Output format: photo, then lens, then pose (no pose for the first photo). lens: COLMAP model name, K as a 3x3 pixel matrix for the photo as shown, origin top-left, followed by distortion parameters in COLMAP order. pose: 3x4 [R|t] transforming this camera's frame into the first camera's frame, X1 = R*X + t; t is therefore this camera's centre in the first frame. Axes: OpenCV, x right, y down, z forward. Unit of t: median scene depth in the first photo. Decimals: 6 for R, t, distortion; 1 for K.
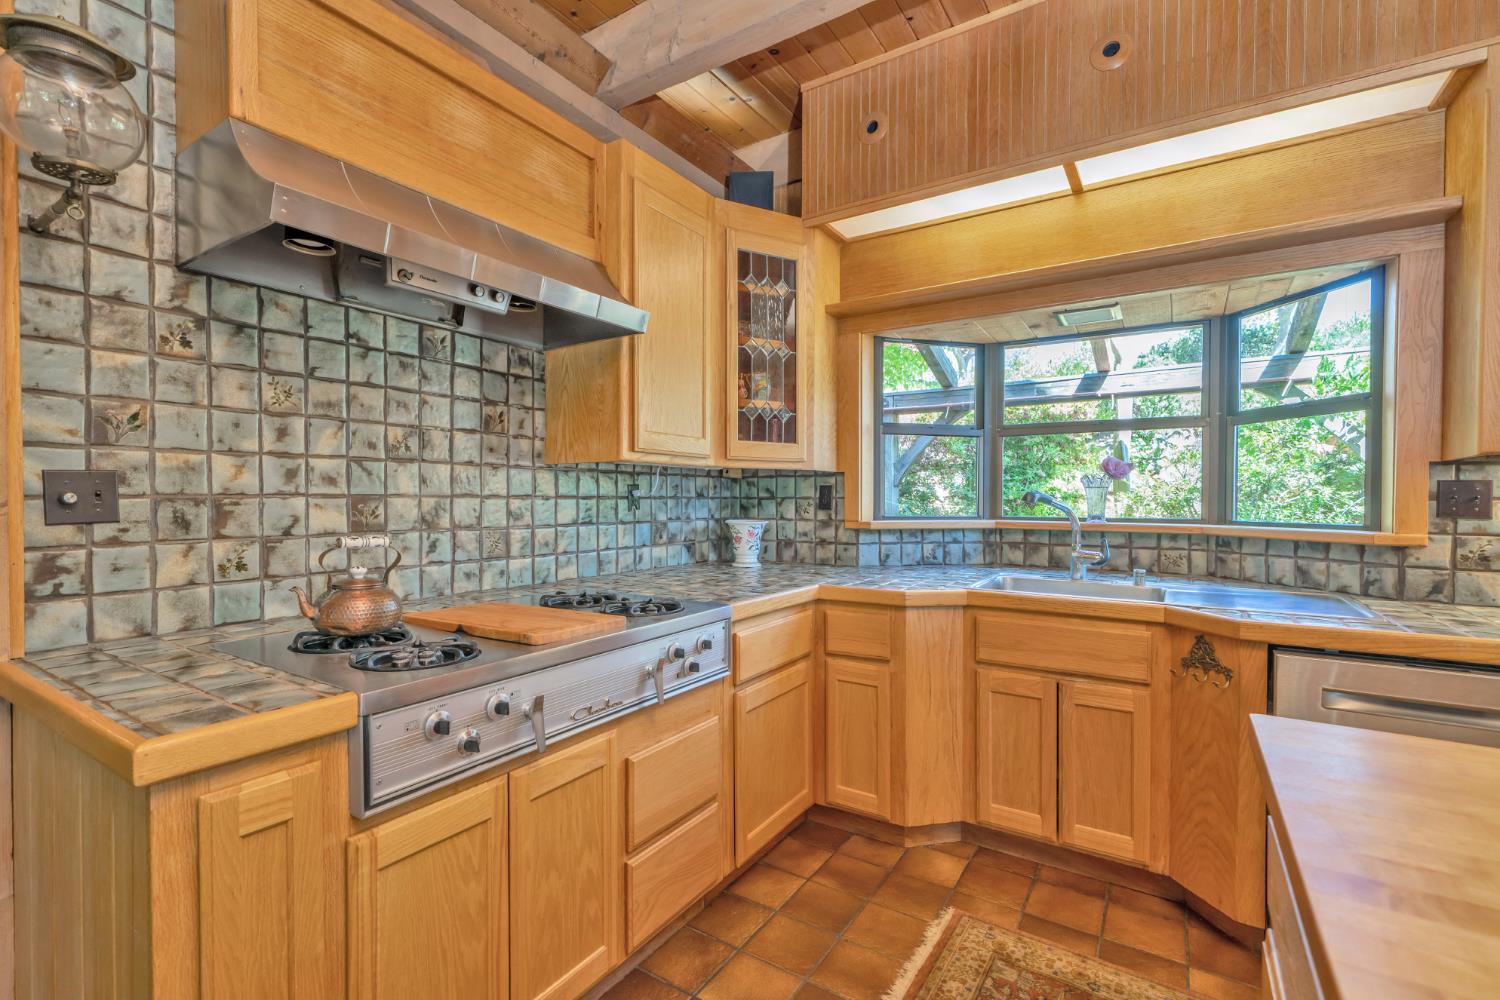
lens RADIAL K [[649.3, 0, 744.7], [0, 649.3, 508.2], [0, 0, 1]] dist [0.002727, 0.000203]
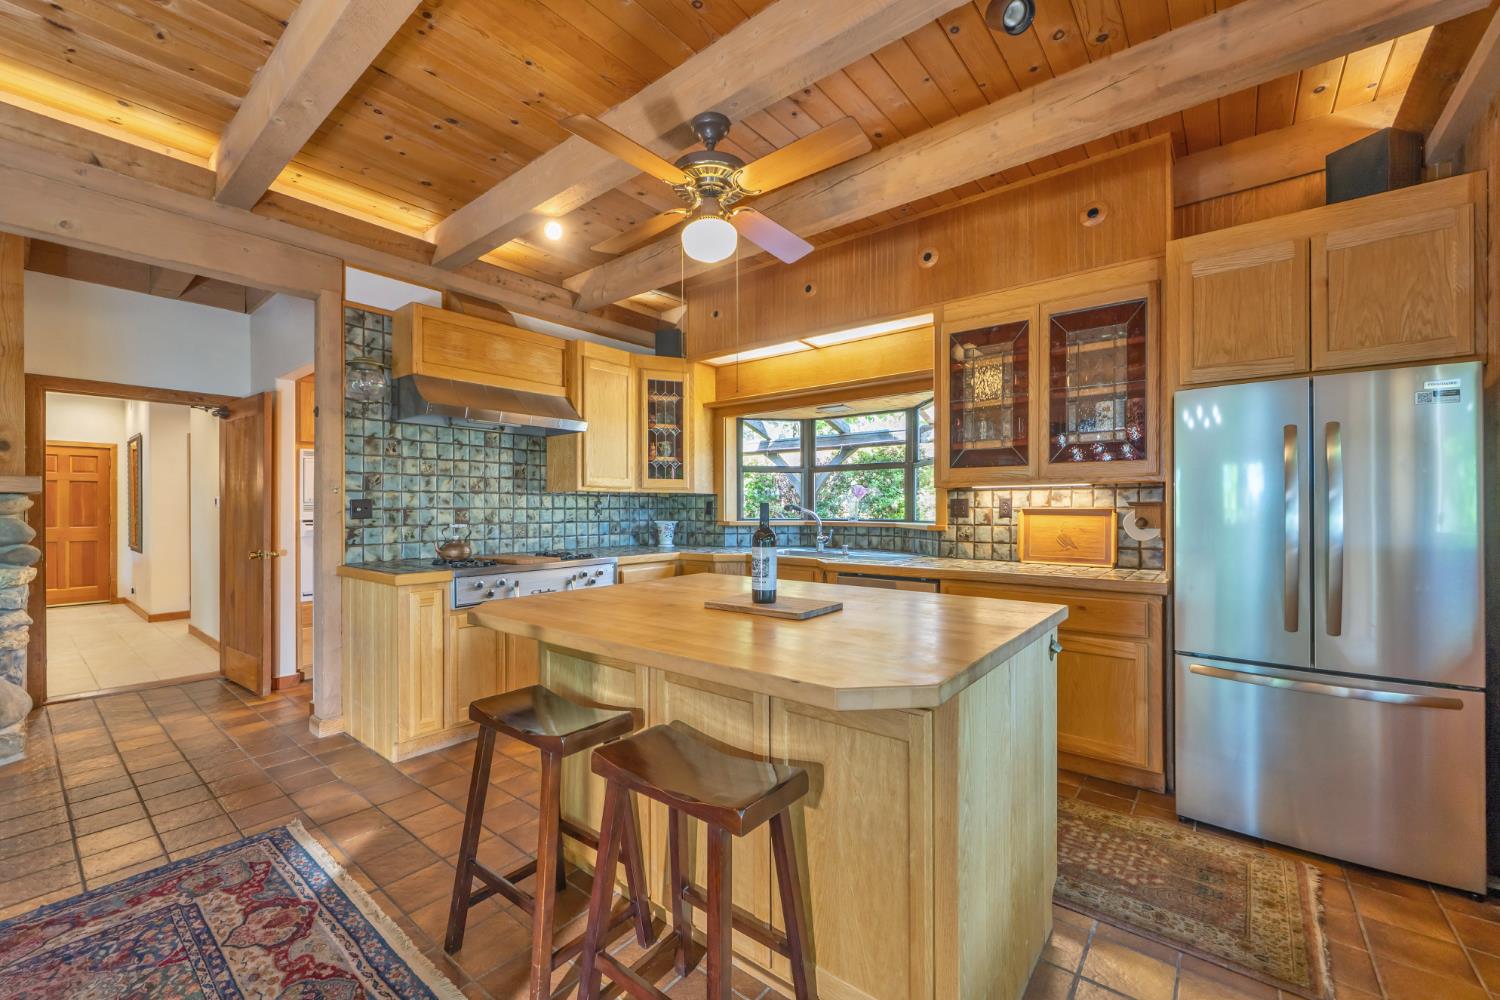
lens RADIAL K [[595.0, 0, 755.8], [0, 595.0, 505.8], [0, 0, 1]] dist [-0.002664, 0.000142]
pose [[0.995489, -0.003645, -0.094804, 0.558737], [0.001847, 0.999817, -0.019051, 0.012167], [0.094856, 0.018790, 0.995314, -0.849507]]
